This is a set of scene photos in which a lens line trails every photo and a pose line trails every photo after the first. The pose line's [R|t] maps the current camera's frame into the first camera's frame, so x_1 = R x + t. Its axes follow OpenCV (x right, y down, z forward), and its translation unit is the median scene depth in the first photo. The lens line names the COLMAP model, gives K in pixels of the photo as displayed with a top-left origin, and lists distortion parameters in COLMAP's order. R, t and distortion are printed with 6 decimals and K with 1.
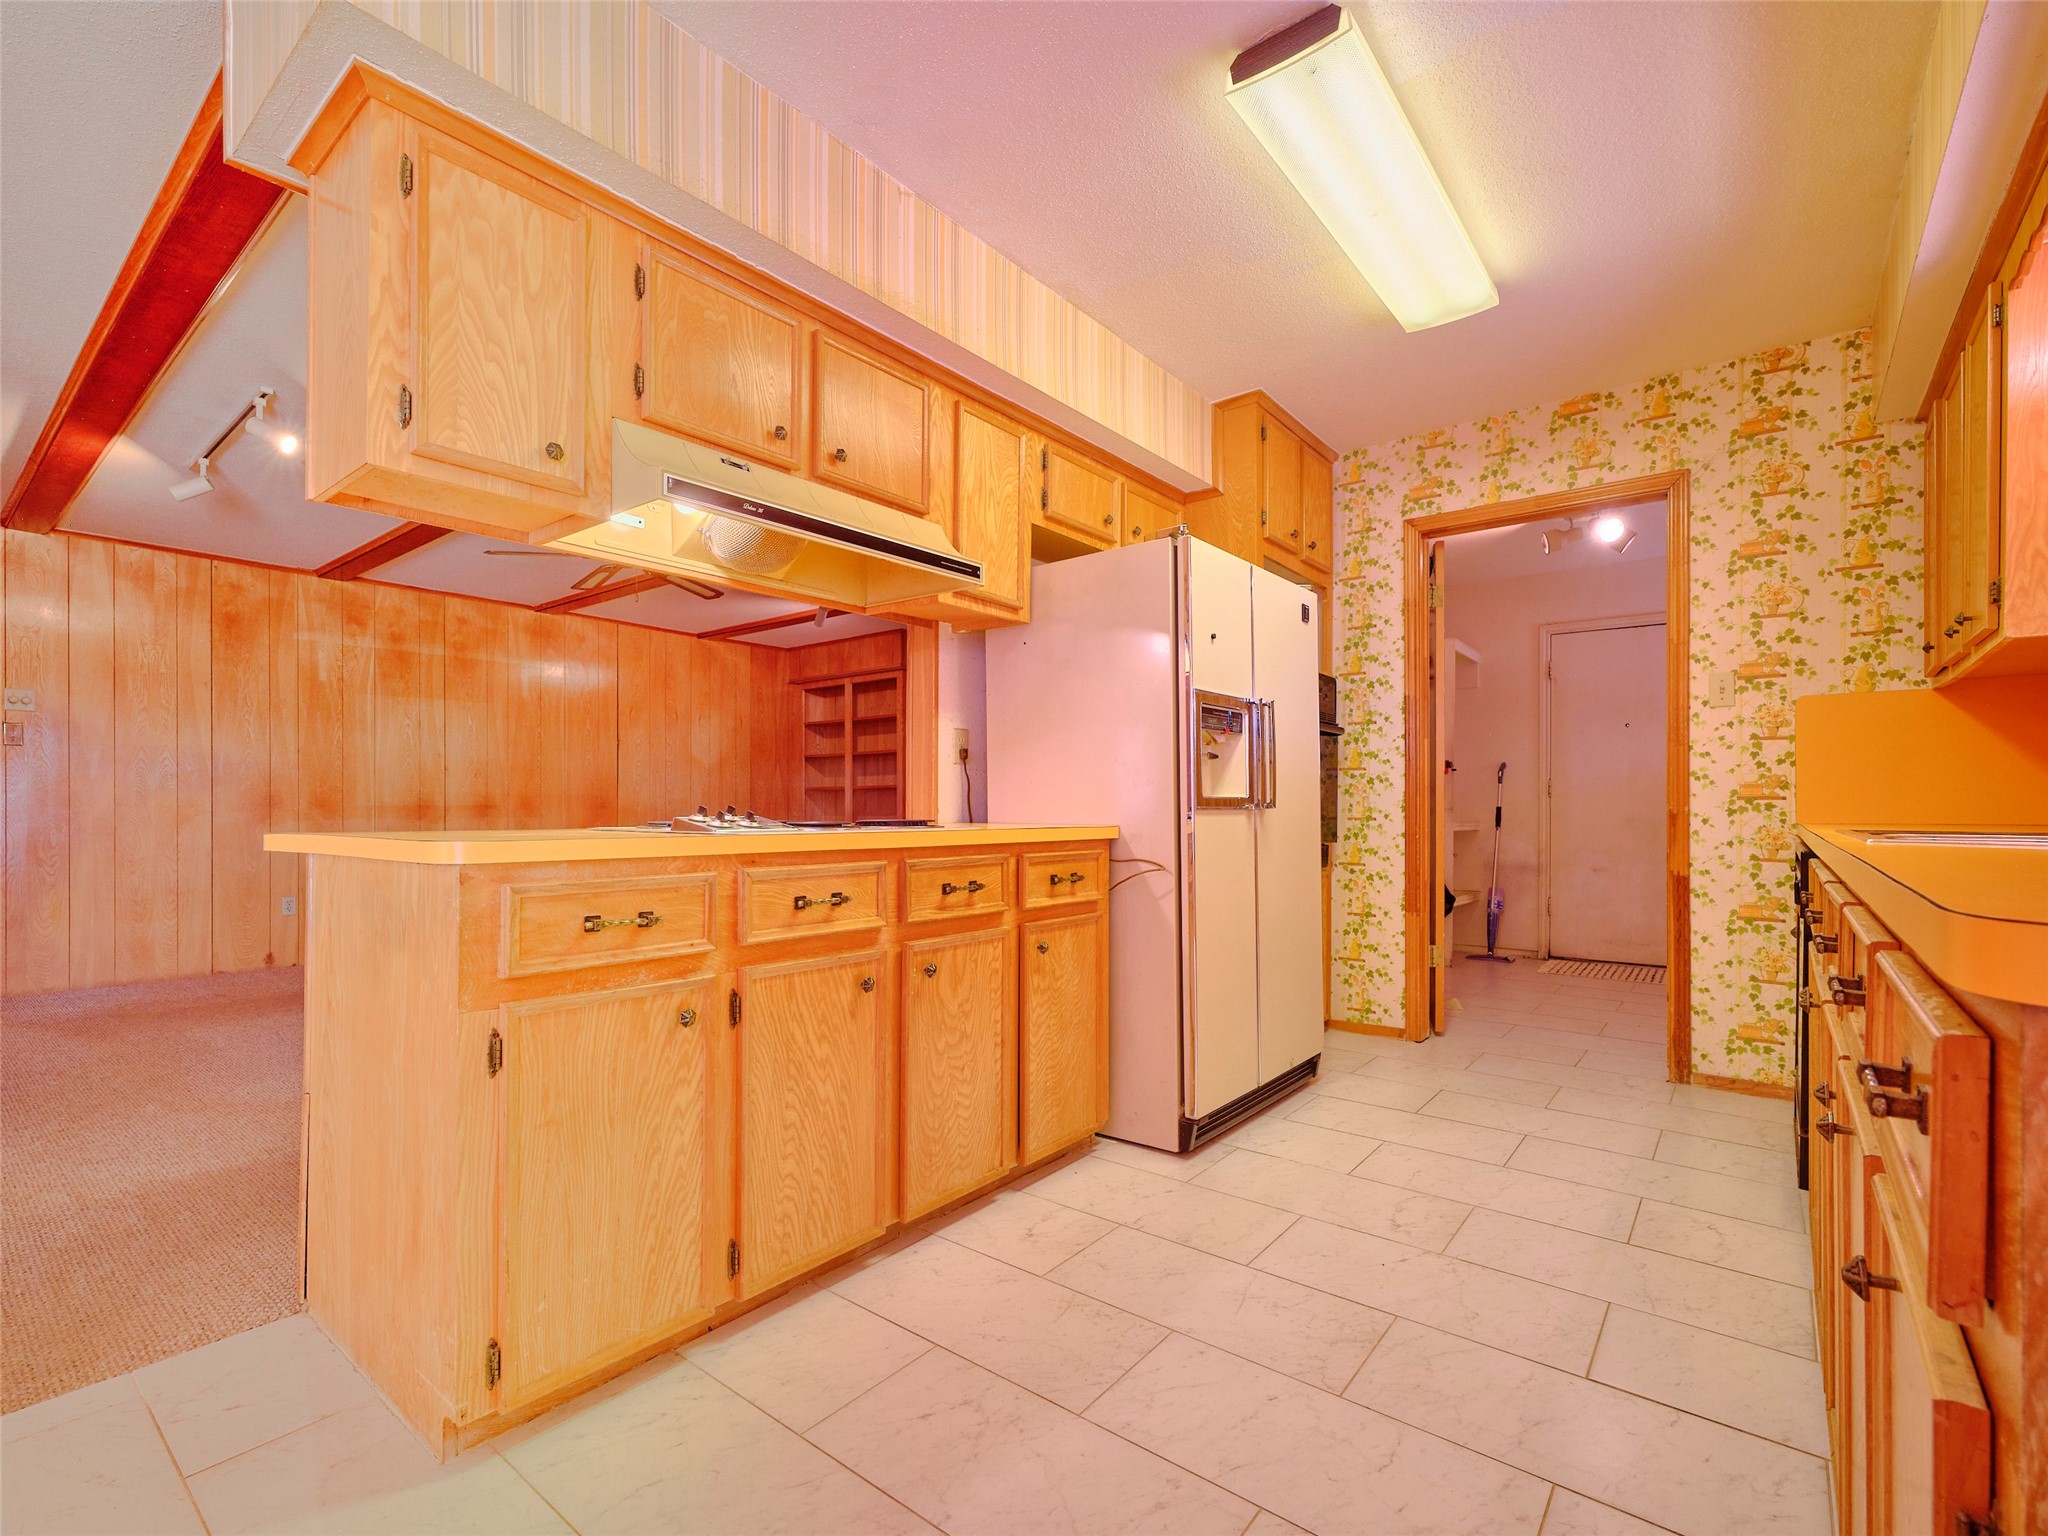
lens RADIAL K [[931.2, 0, 1012.3], [0, 931.2, 807.3], [0, 0, 1]] dist [0.000426, -0.000590]
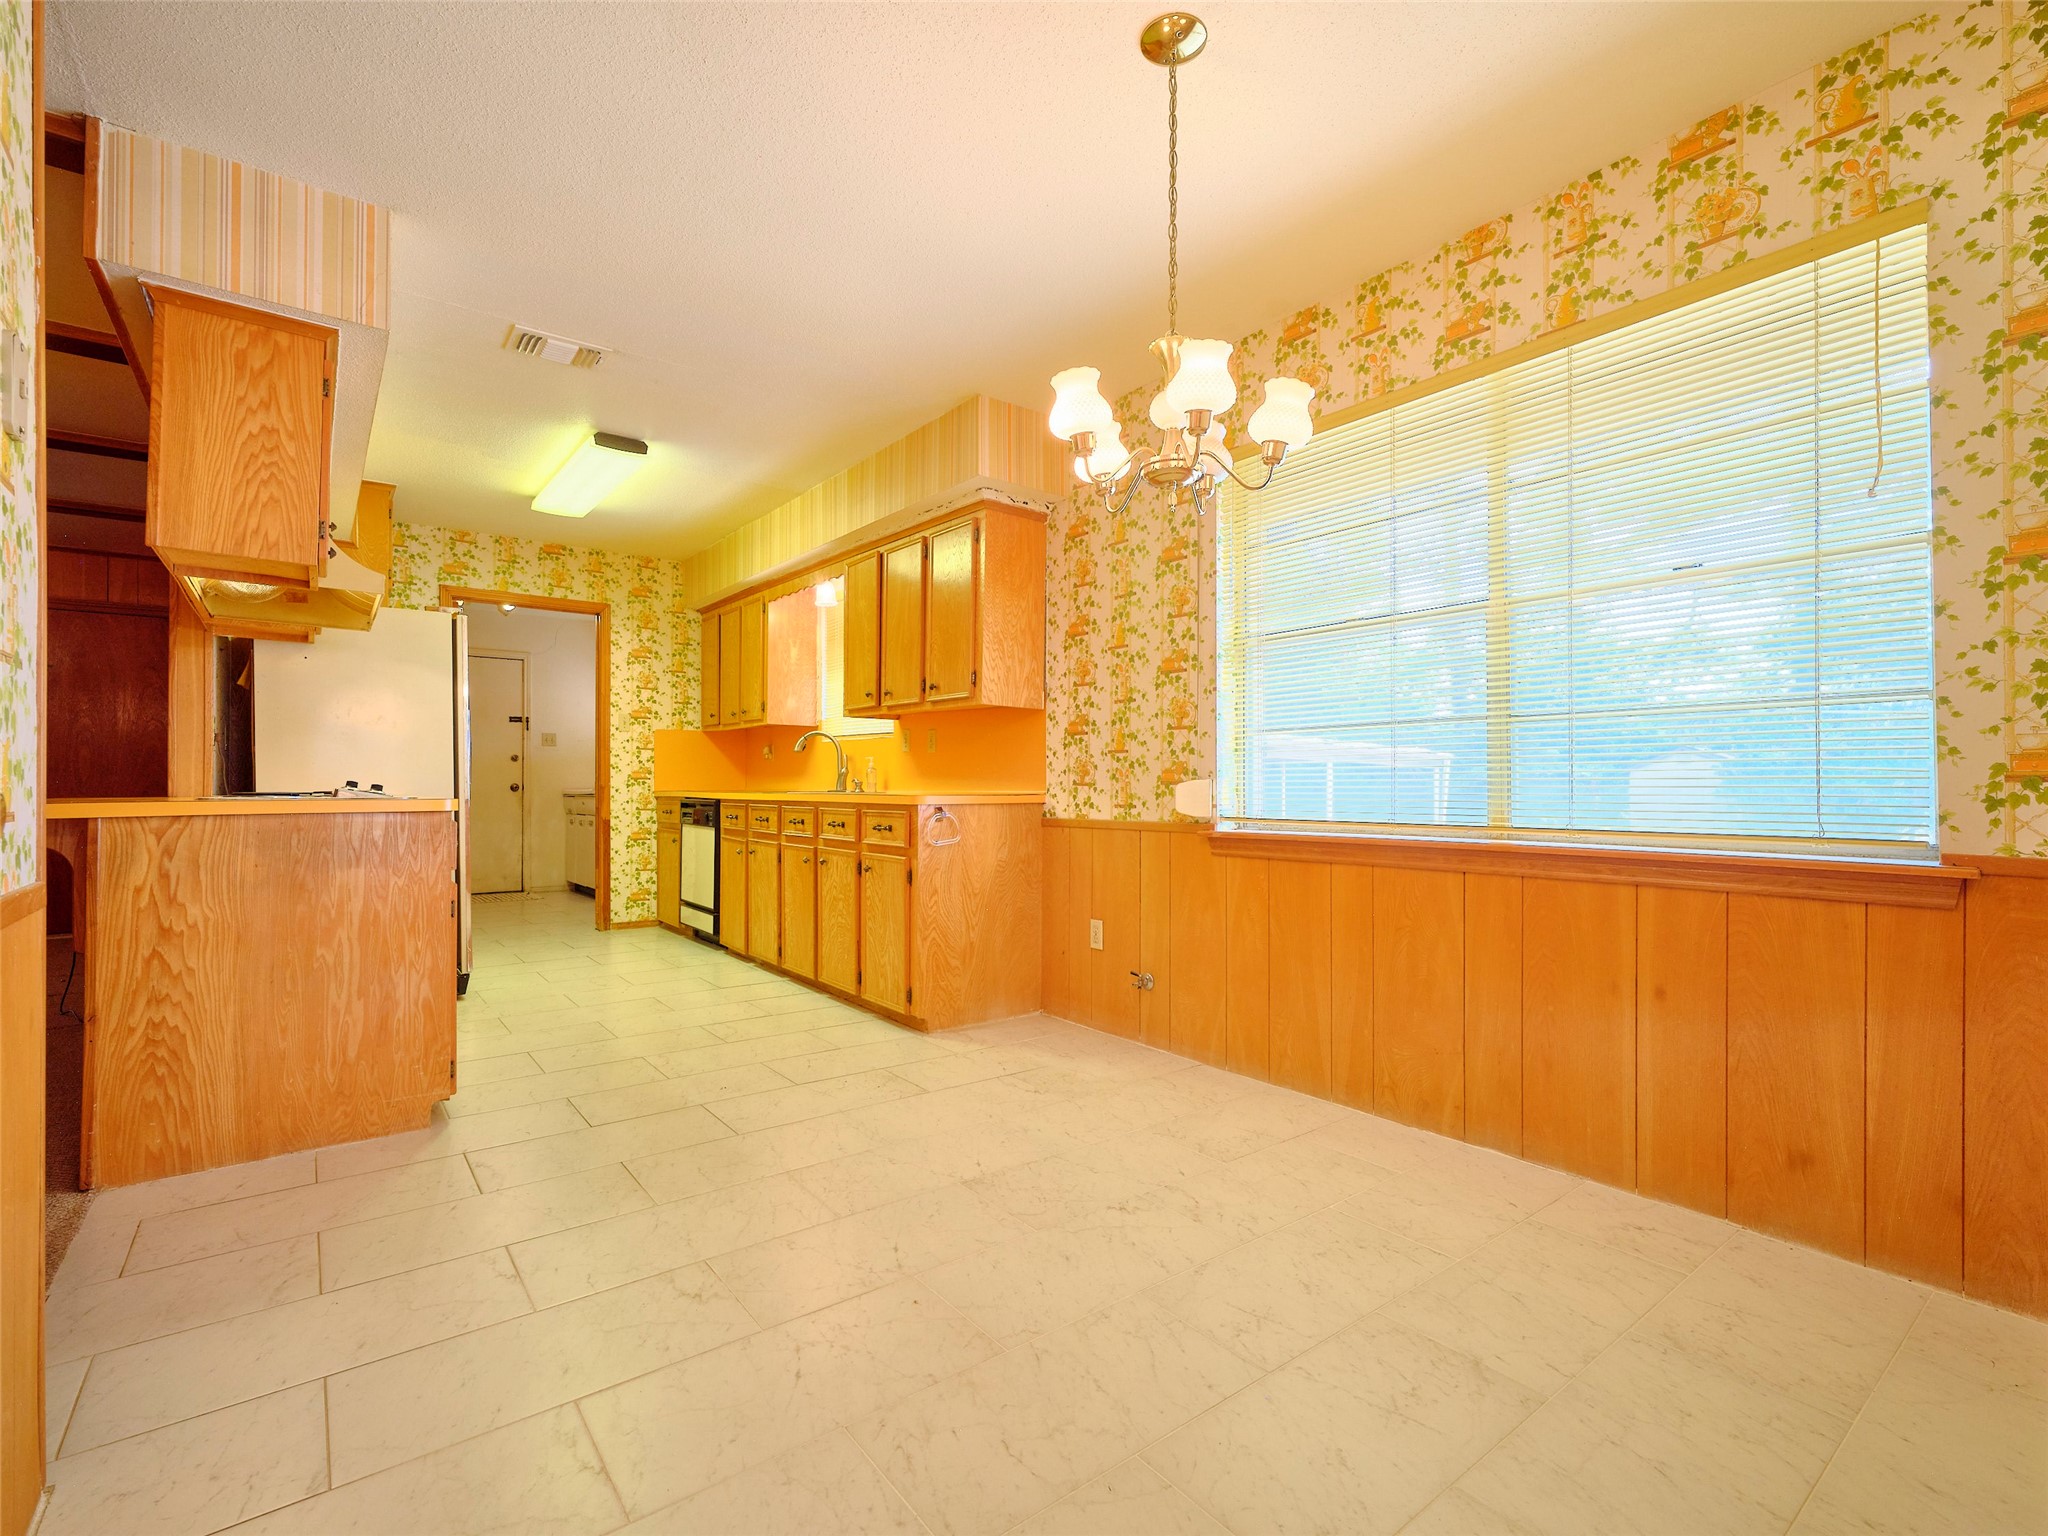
lens RADIAL K [[931.2, 0, 1010.8], [0, 931.2, 780.6], [0, 0, 1]] dist [0.000426, -0.000590]
pose [[0.245468, 0.003653, 0.969398, -0.910522], [0.000152, 0.999993, -0.003807, 0.002206], [-0.969405, 0.001081, 0.245466, -0.255182]]
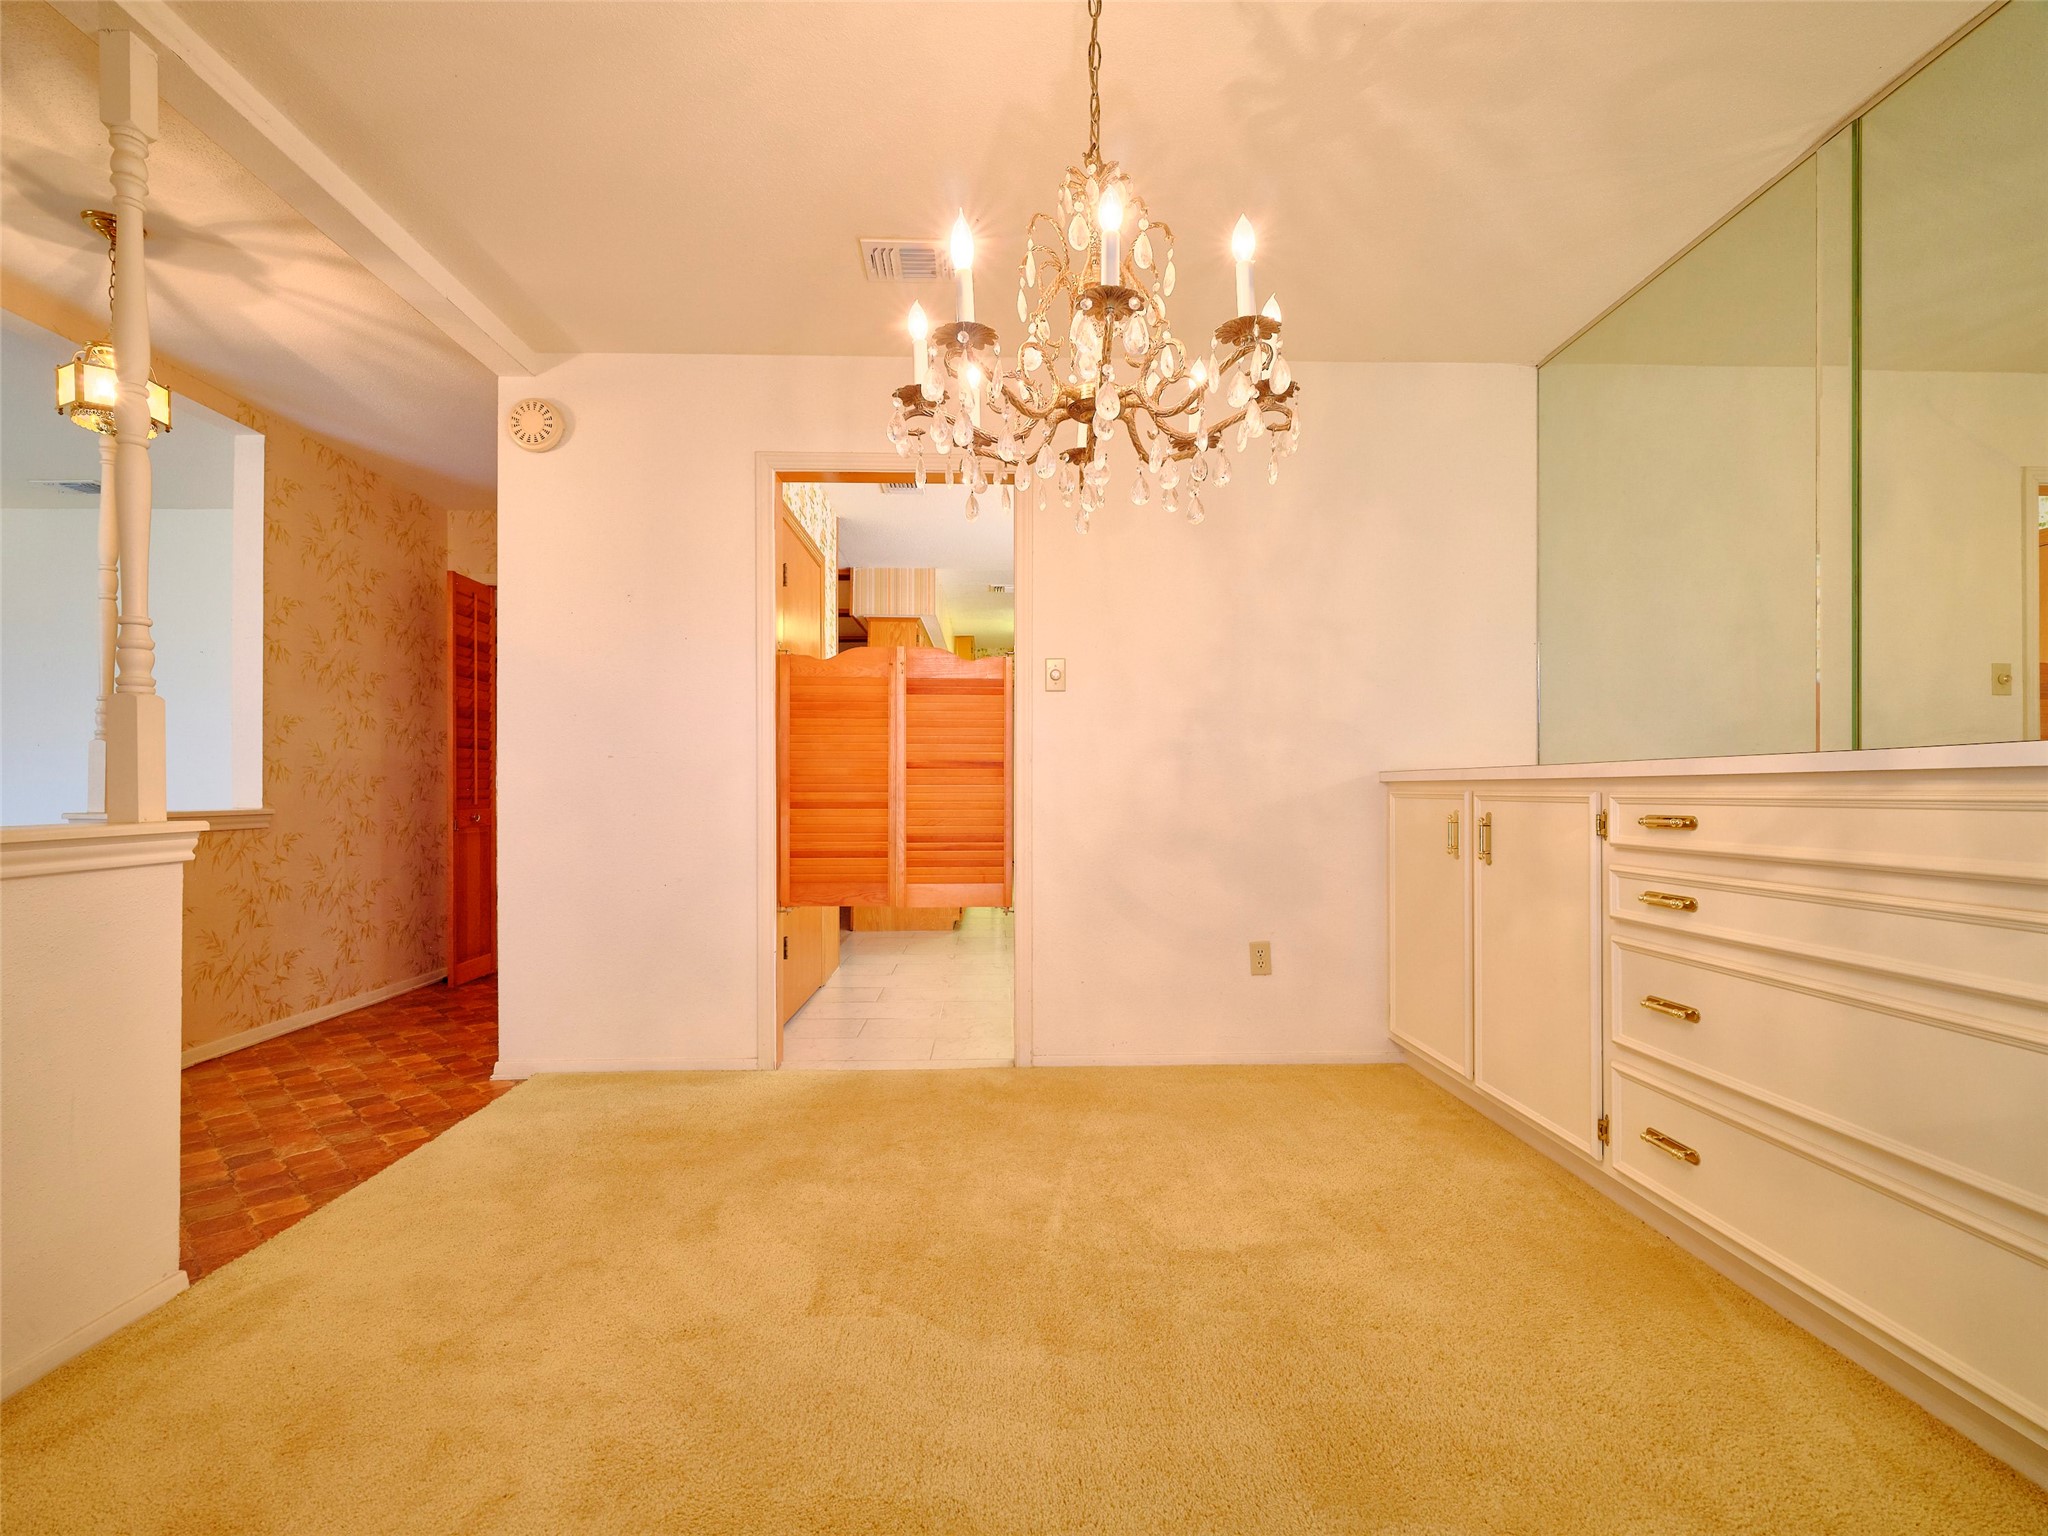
lens RADIAL K [[931.2, 0, 1026.8], [0, 931.2, 781.4], [0, 0, 1]] dist [0.000426, -0.000590]
pose [[0.755639, -0.000104, 0.654989, -1.437446], [0.005905, 0.999960, -0.006654, -0.009555], [-0.654962, 0.008896, 0.755609, -1.182541]]
